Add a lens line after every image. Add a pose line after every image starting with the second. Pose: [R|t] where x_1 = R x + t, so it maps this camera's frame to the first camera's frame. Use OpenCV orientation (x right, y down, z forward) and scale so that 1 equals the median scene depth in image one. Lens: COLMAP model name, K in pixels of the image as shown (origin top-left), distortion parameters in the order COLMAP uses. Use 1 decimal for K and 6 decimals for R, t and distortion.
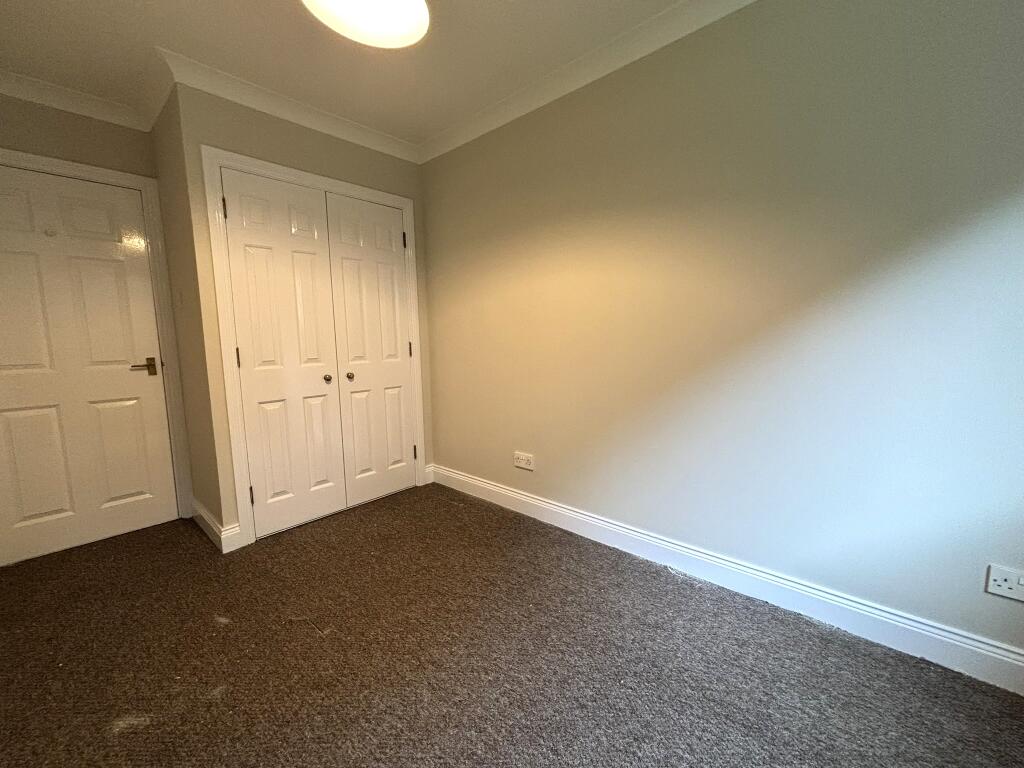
lens RADIAL K [[415.1, 0, 512.0], [0, 415.1, 384.0], [0, 0, 1]] dist [-0.000051, 0.000045]
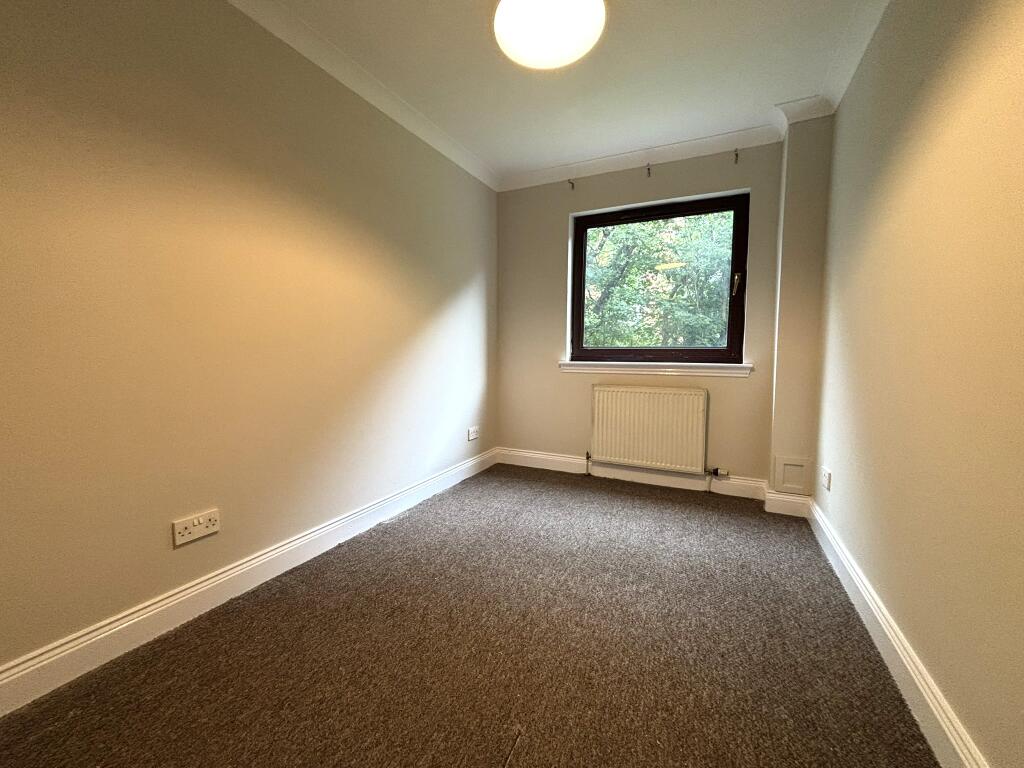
lens RADIAL K [[415.1, 0, 512.0], [0, 415.1, 384.0], [0, 0, 1]] dist [-0.000051, 0.000045]
pose [[-0.279849, -0.064929, 0.957846, -0.975948], [0.110238, 0.988938, 0.099244, -0.045519], [-0.953694, 0.133364, -0.269596, 1.012818]]
